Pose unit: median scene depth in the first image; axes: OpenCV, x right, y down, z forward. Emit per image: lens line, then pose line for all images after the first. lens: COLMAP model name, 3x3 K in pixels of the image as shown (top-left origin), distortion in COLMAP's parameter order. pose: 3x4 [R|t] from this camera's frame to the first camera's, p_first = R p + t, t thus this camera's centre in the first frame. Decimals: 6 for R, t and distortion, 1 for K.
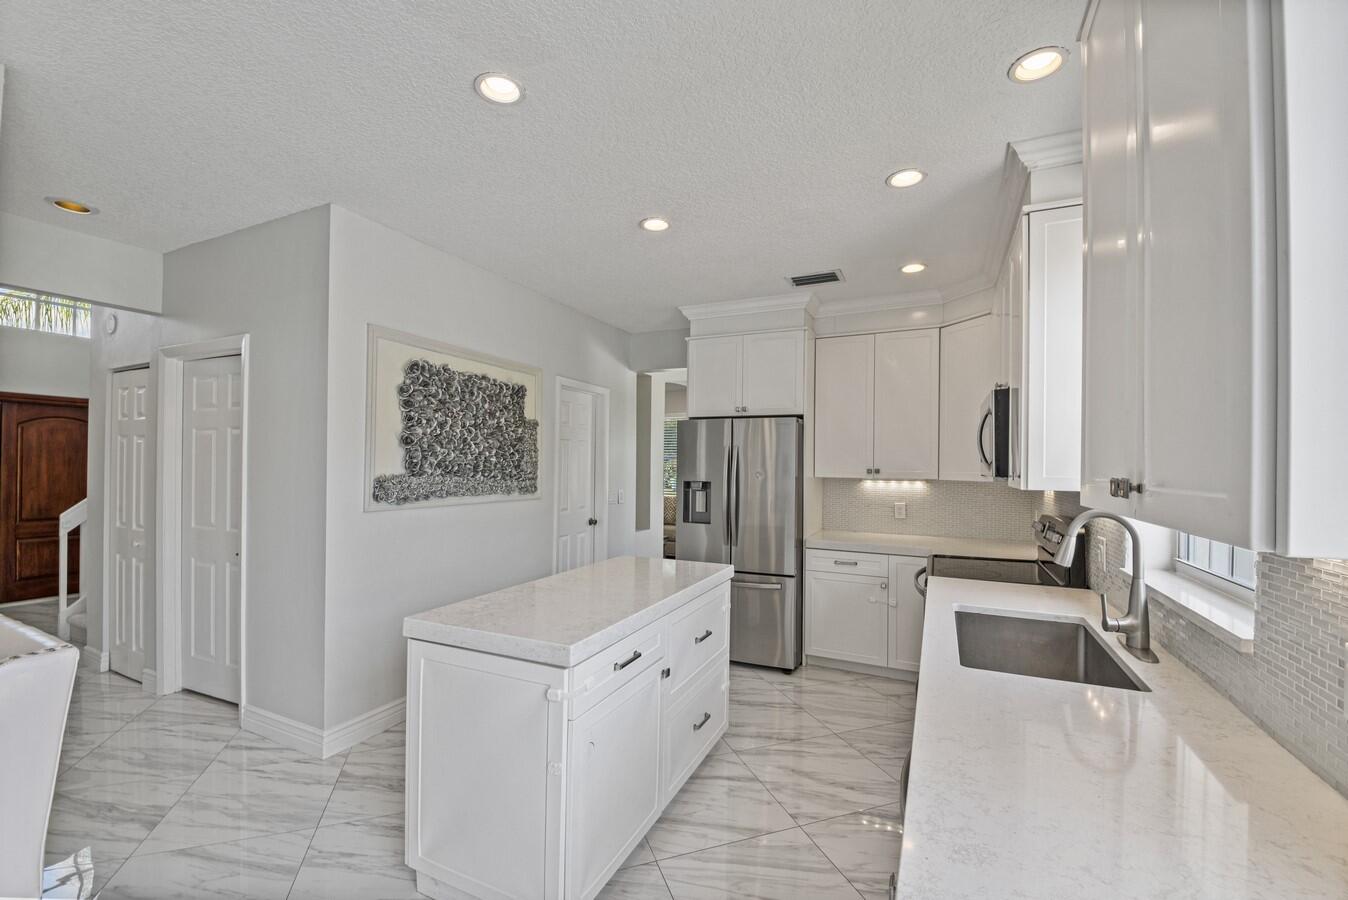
lens RADIAL K [[559.4, 0, 680.9], [0, 559.4, 470.1], [0, 0, 1]] dist [0.012402, -0.002374]
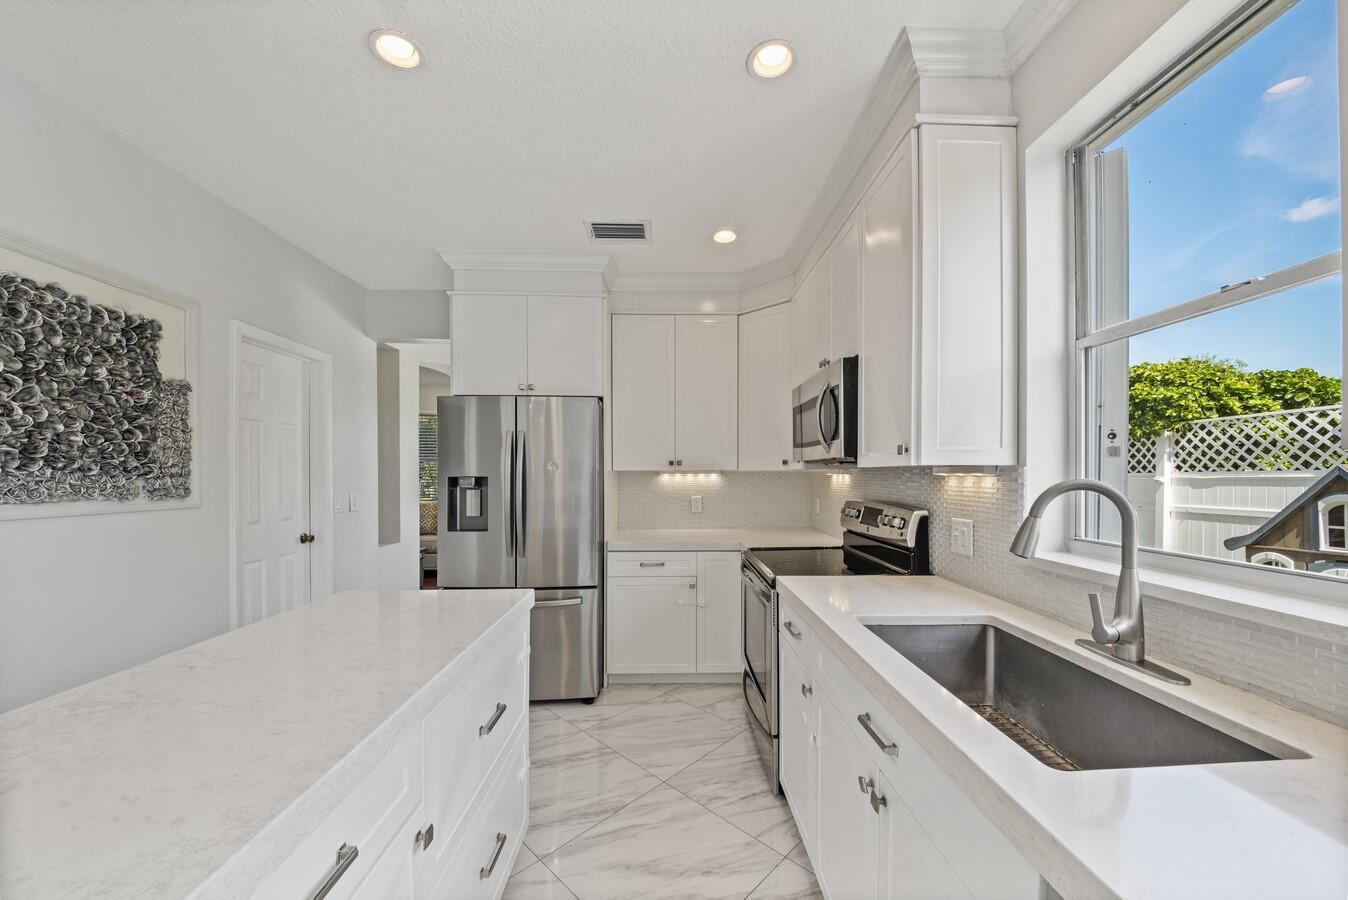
lens RADIAL K [[479.5, 0, 680.3], [0, 479.5, 478.7], [0, 0, 1]] dist [-0.013358, -0.003770]
pose [[0.893239, -0.014325, 0.449355, -0.003992], [0.014027, 0.999894, 0.003992, 0.025264], [-0.449364, 0.002738, 0.893345, 0.288537]]
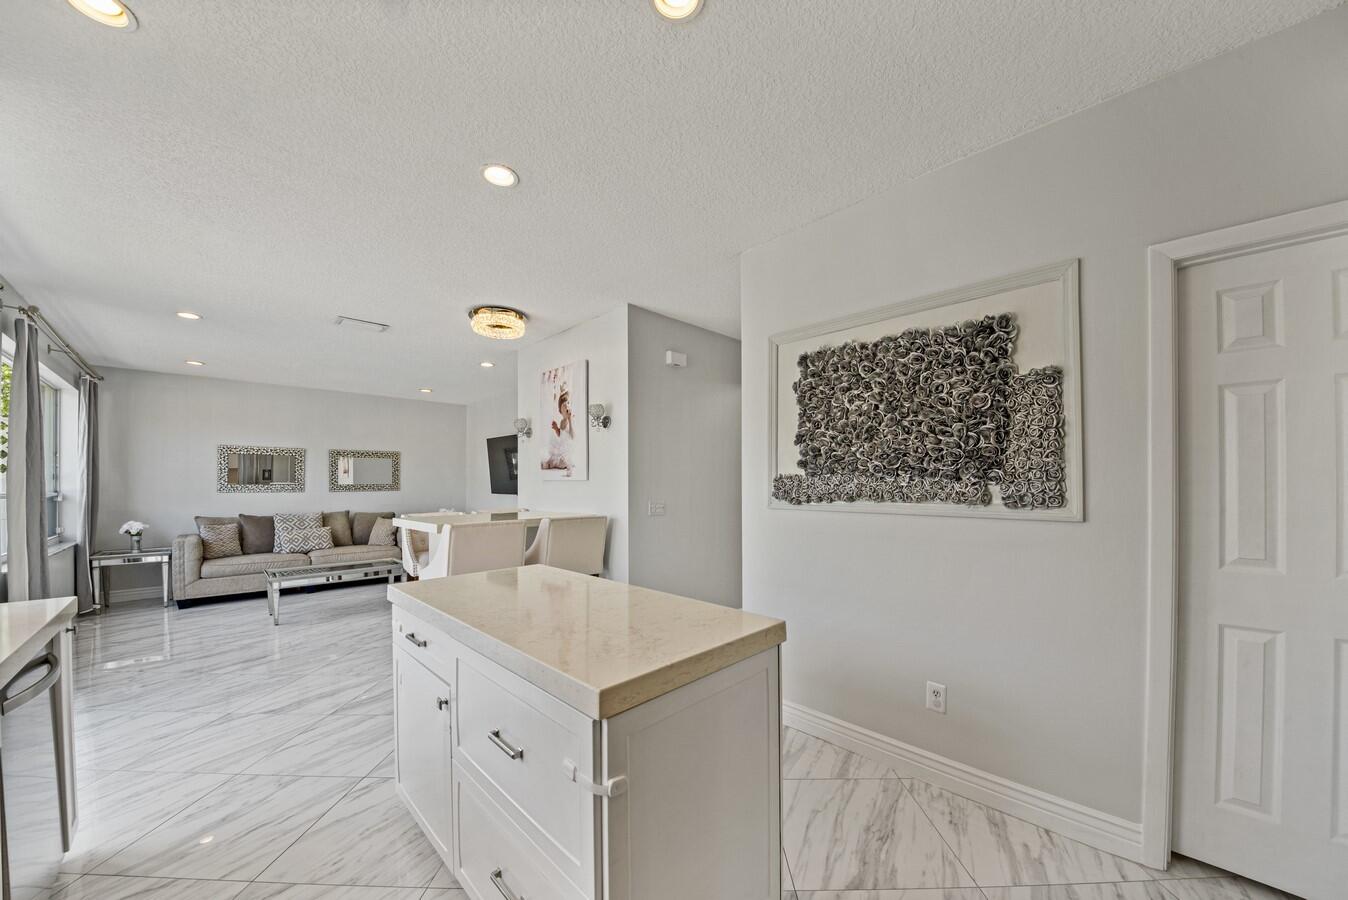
lens RADIAL K [[479.5, 0, 666.1], [0, 479.5, 481.2], [0, 0, 1]] dist [-0.013358, -0.003770]
pose [[-0.352852, -0.014328, -0.935569, 0.274012], [-0.007867, 0.999893, -0.012346, 0.024848], [0.935646, 0.003004, -0.352927, 0.827736]]
